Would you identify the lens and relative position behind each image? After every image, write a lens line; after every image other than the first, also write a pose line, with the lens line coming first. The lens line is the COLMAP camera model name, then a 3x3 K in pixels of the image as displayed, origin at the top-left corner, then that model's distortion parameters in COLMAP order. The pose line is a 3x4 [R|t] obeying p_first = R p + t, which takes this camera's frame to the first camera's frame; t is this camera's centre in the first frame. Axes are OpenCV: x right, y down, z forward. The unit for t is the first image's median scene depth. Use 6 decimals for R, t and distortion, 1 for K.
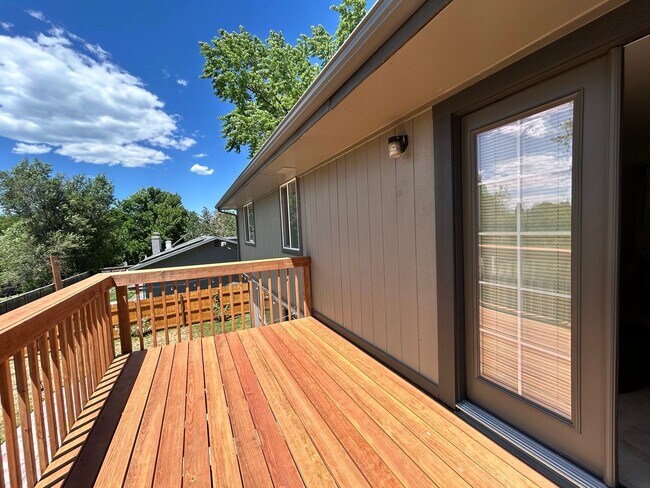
lens RADIAL K [[264.9, 0, 323.9], [0, 264.9, 243.8], [0, 0, 1]] dist [-0.000619, 0.000096]
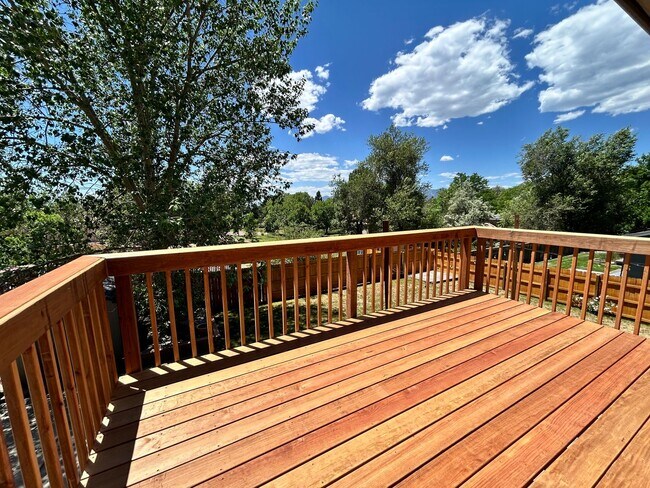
lens RADIAL K [[265.6, 0, 322.4], [0, 265.6, 228.9], [0, 0, 1]] dist [0.001574, 0.000256]
pose [[0.020404, 0.131321, -0.991130, 0.461512], [-0.047216, 0.990357, 0.130246, -0.012505], [0.998676, 0.044140, 0.026408, 0.194695]]
